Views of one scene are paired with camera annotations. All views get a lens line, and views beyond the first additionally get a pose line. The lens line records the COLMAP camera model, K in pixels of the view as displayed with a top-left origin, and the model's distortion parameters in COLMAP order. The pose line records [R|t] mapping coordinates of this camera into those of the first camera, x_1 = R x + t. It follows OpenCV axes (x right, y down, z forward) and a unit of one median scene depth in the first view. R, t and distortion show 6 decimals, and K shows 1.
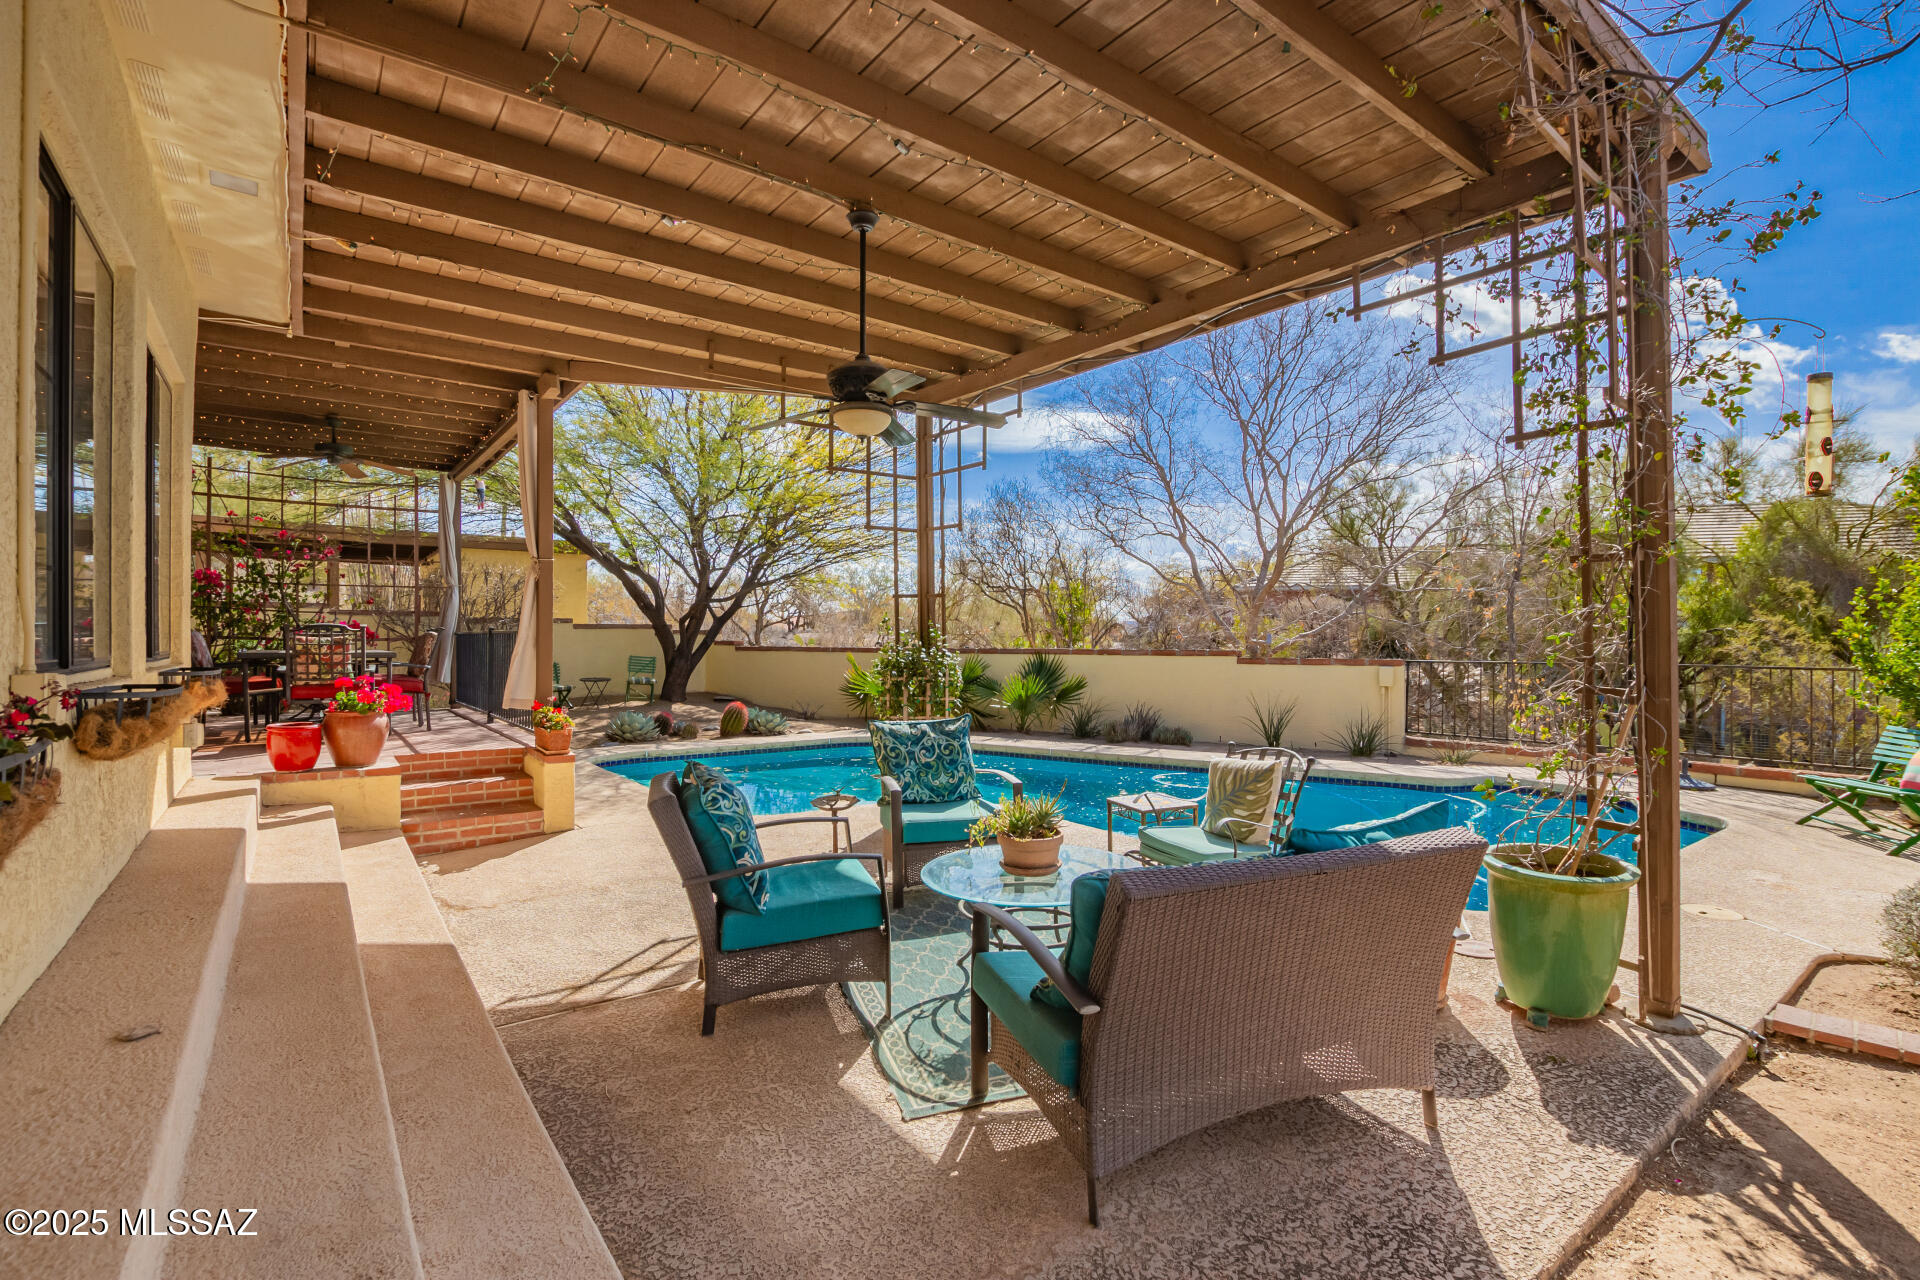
lens RADIAL K [[898.3, 0, 970.6], [0, 898.3, 639.9], [0, 0, 1]] dist [-0.032375, 0.001616]
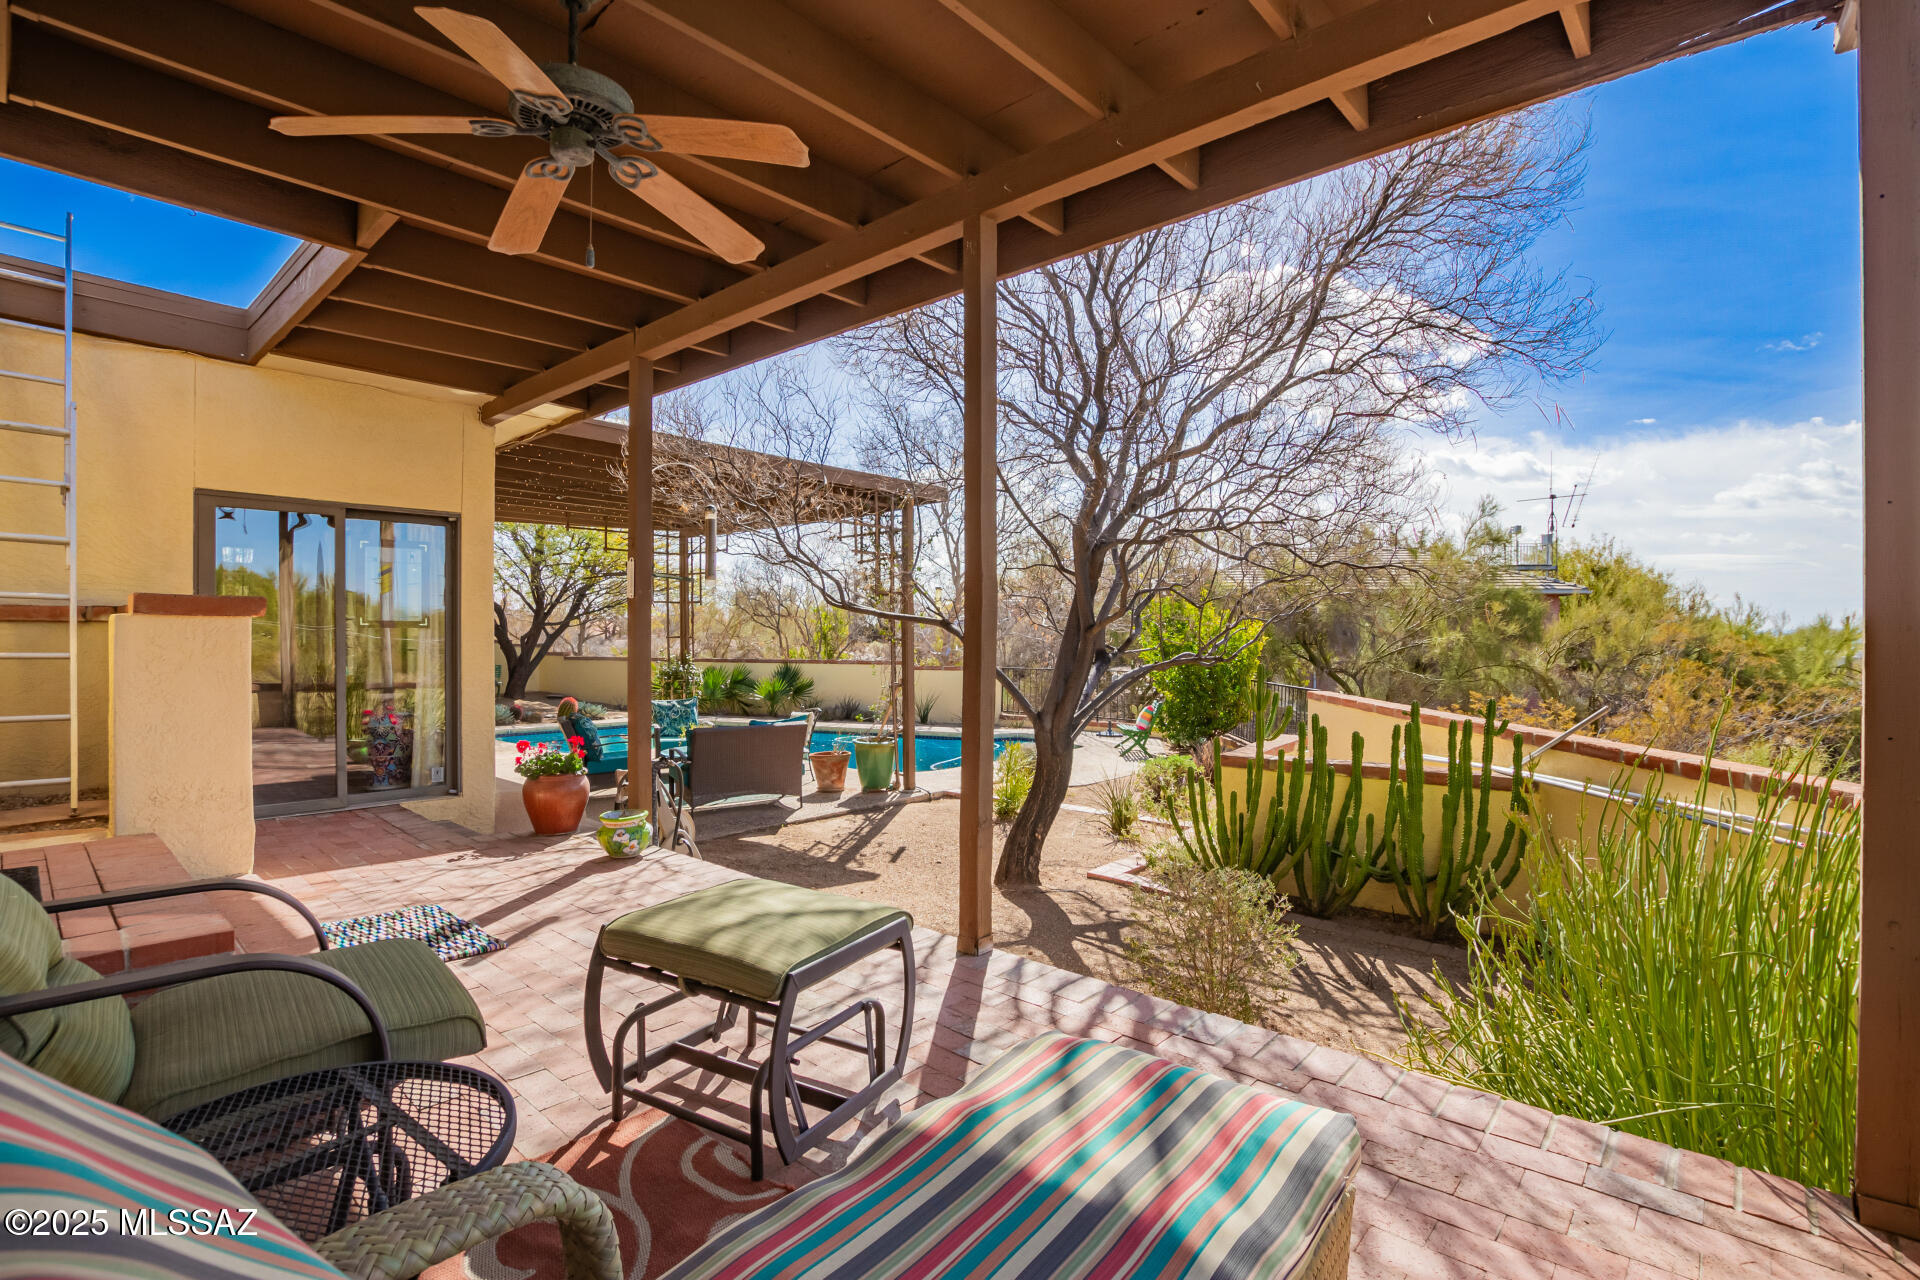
lens RADIAL K [[898.3, 0, 970.6], [0, 898.3, 639.9], [0, 0, 1]] dist [-0.032375, 0.001616]
pose [[0.982322, 0.001230, 0.187197, 0.098245], [-0.001159, 0.999999, -0.000490, -0.021902], [-0.187197, 0.000264, 0.982322, -0.503259]]
